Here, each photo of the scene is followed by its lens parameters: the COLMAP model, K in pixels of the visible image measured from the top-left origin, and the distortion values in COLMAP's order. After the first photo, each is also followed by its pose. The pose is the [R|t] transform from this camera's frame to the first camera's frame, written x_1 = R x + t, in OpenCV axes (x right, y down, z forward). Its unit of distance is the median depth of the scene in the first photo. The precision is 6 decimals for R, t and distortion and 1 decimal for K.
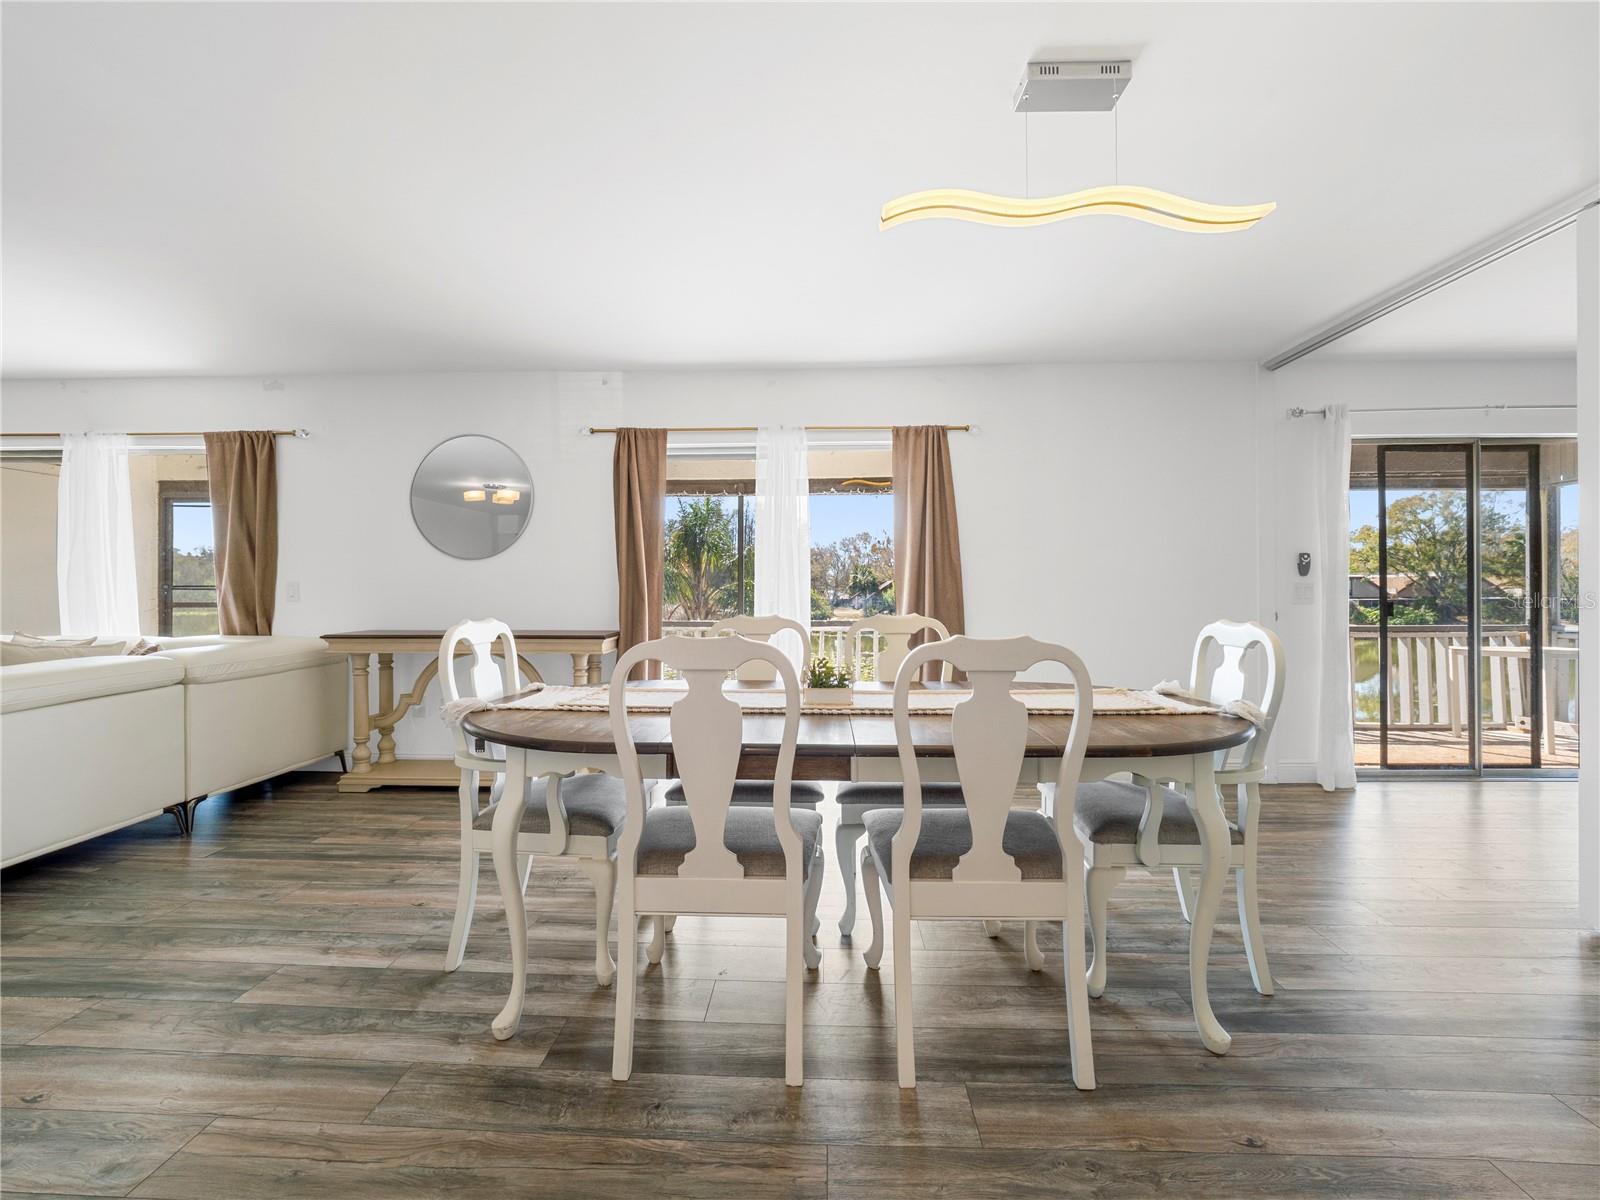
lens RADIAL K [[678.3, 0, 742.2], [0, 678.3, 610.8], [0, 0, 1]] dist [-0.012139, -0.000926]
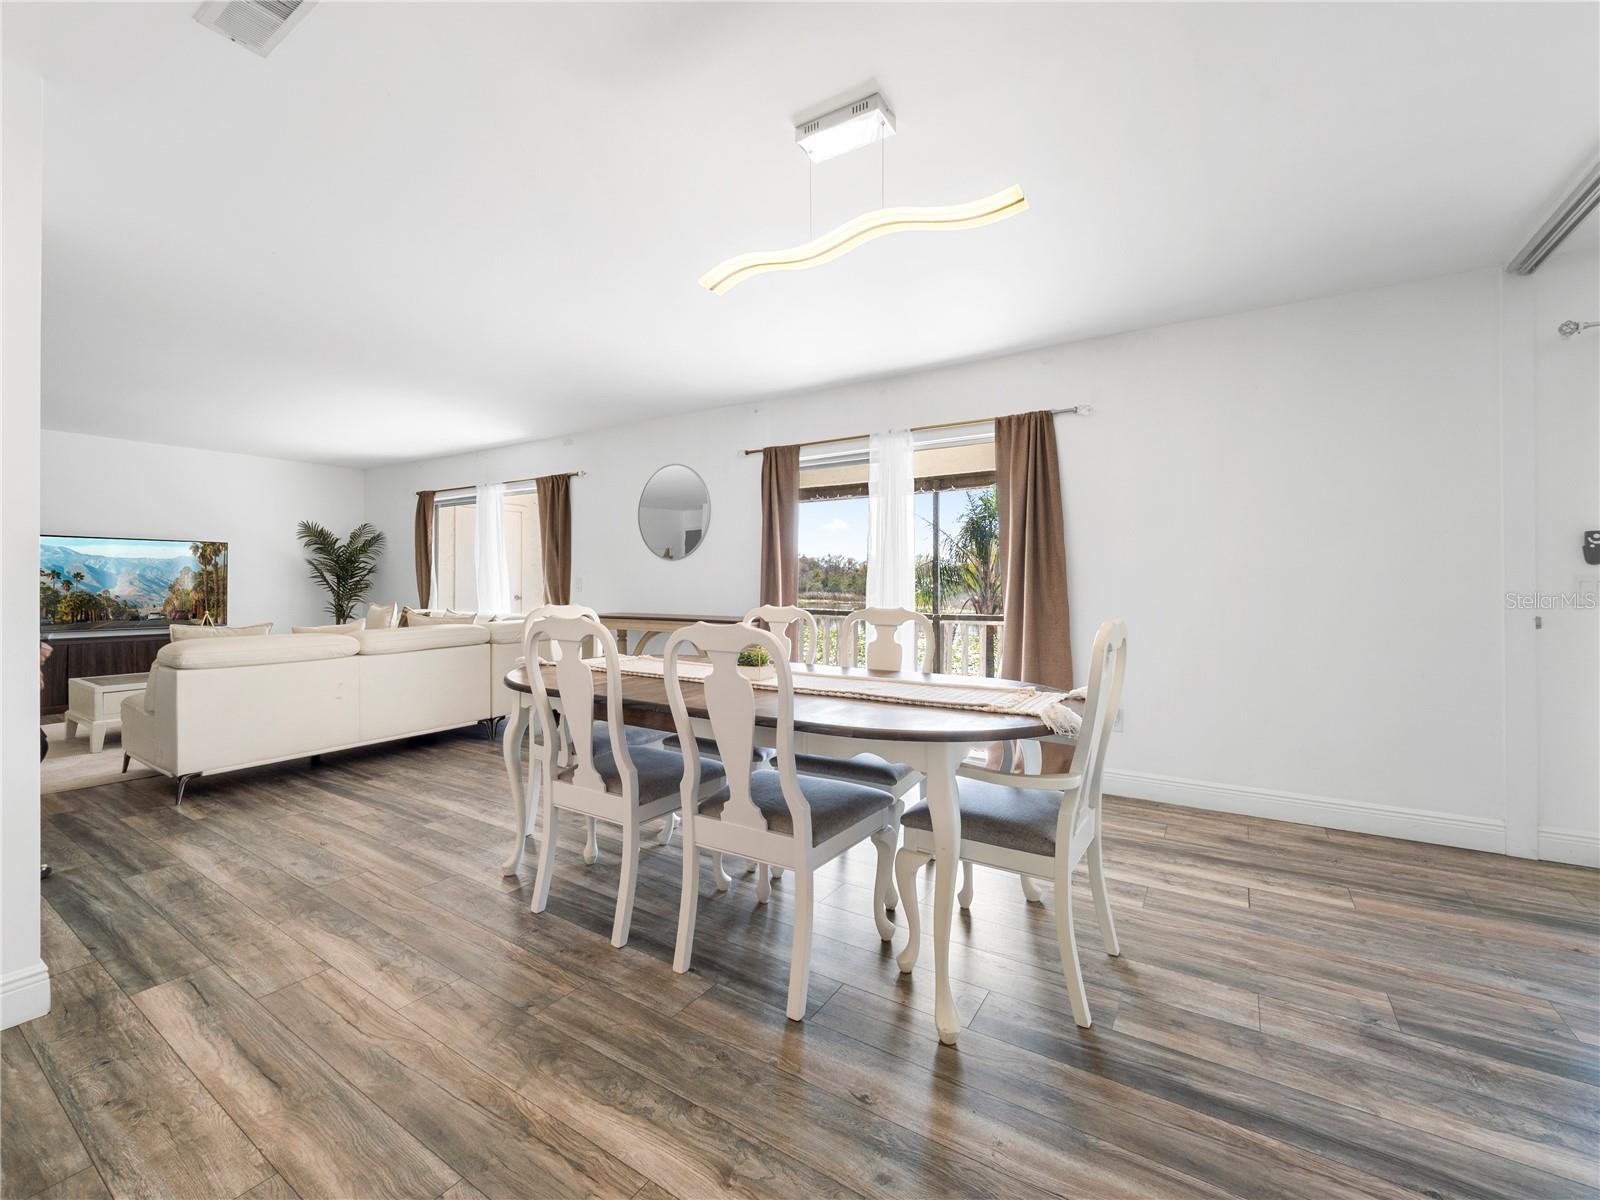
lens RADIAL K [[678.3, 0, 742.2], [0, 678.3, 610.8], [0, 0, 1]] dist [-0.012139, -0.000926]
pose [[0.838118, 0.025419, -0.544897, 0.452129], [-0.021339, 0.999677, 0.013812, -0.002007], [0.545072, 0.000052, 0.838389, -0.009185]]
